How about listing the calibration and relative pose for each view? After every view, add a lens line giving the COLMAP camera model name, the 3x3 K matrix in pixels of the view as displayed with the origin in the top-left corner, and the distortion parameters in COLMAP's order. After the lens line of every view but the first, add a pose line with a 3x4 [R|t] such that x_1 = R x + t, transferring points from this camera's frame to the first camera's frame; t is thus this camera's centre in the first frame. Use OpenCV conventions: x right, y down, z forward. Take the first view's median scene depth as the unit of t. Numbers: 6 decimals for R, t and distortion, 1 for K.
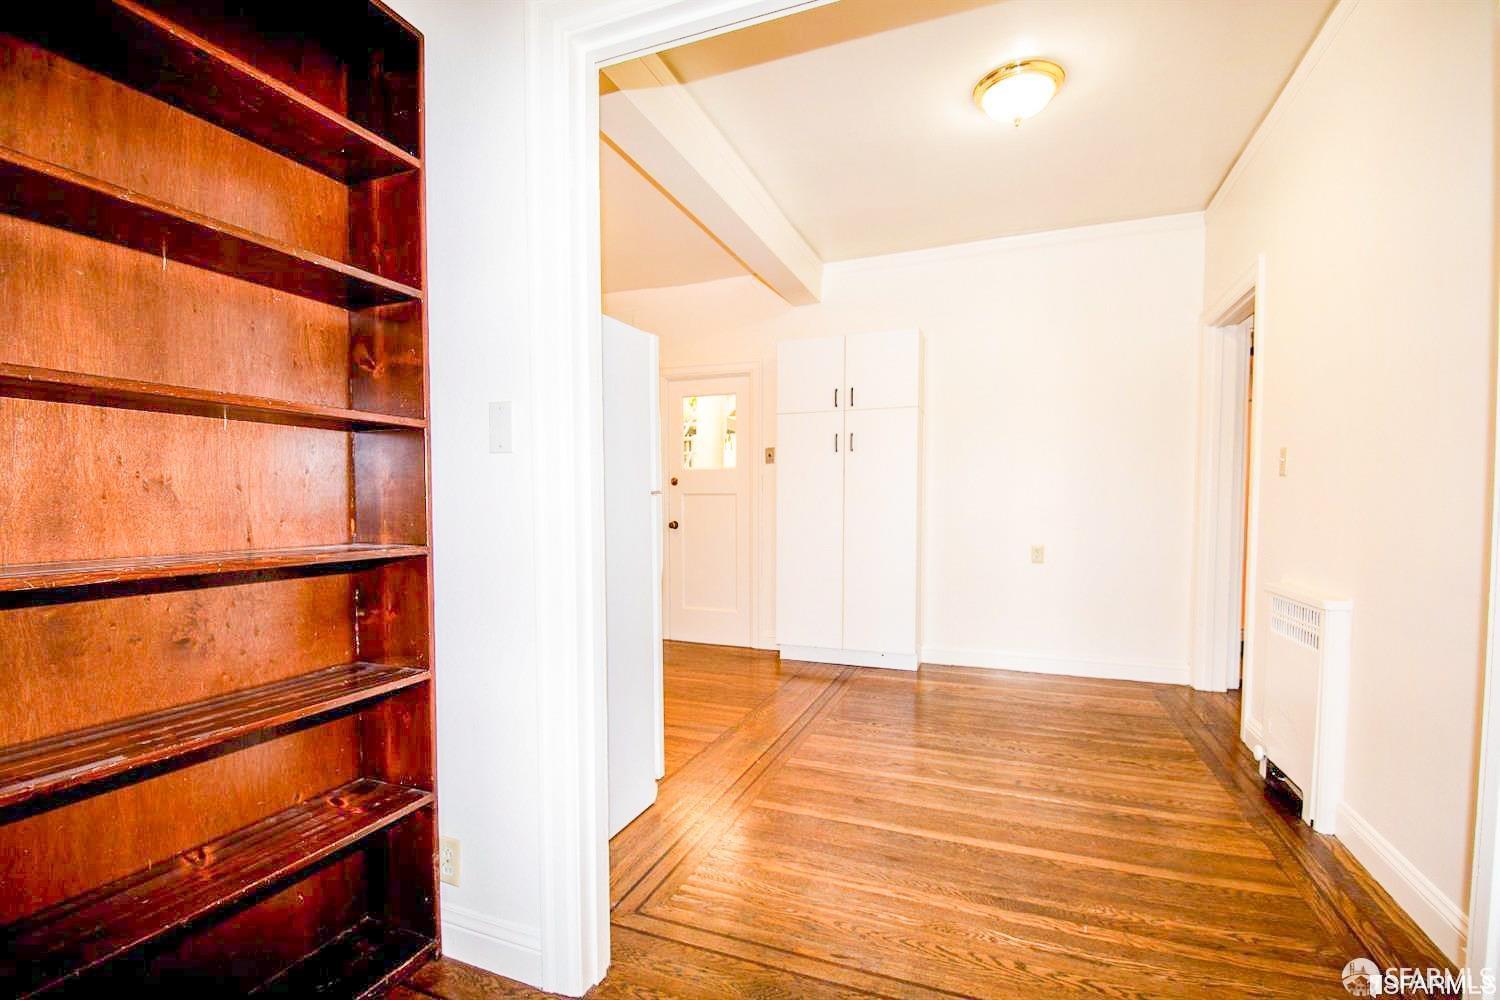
lens RADIAL K [[667.6, 0, 750.0], [0, 667.6, 500.0], [0, 0, 1]] dist [-0.000395, -0.000235]
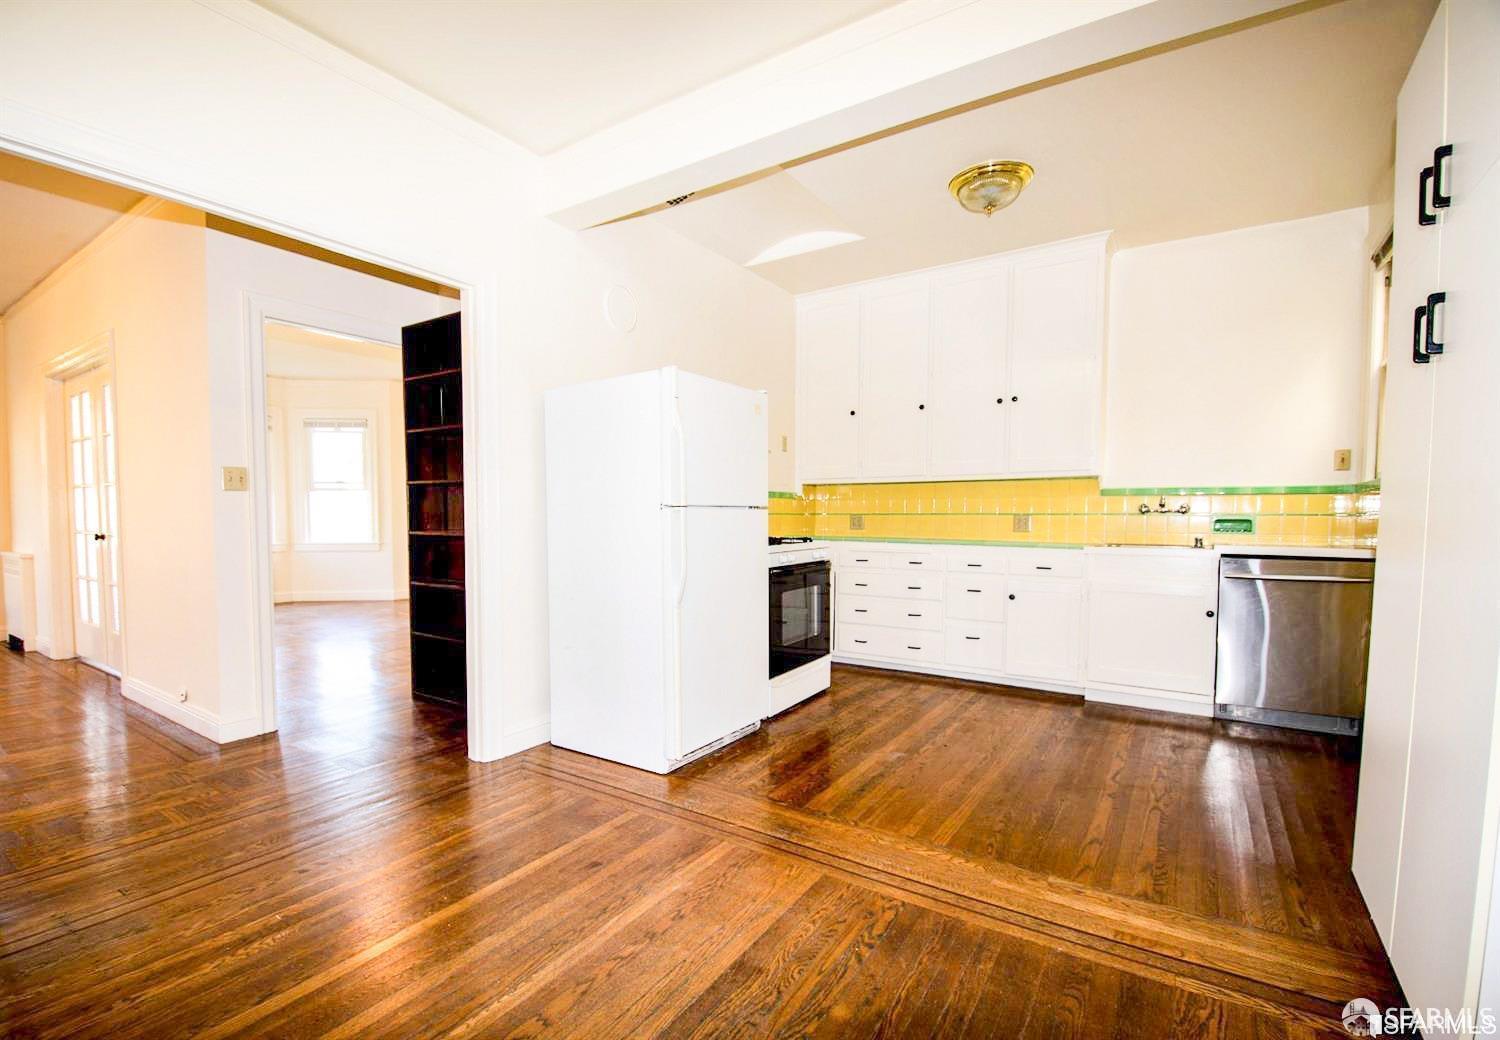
lens RADIAL K [[691.4, 0, 750.0], [0, 691.4, 520.0], [0, 0, 1]] dist [-0.002034, -0.000508]
pose [[-0.200121, 0.030232, -0.979305, 1.430677], [0.003012, 0.999538, 0.030241, -0.045684], [0.979766, 0.003102, -0.200120, 1.971747]]
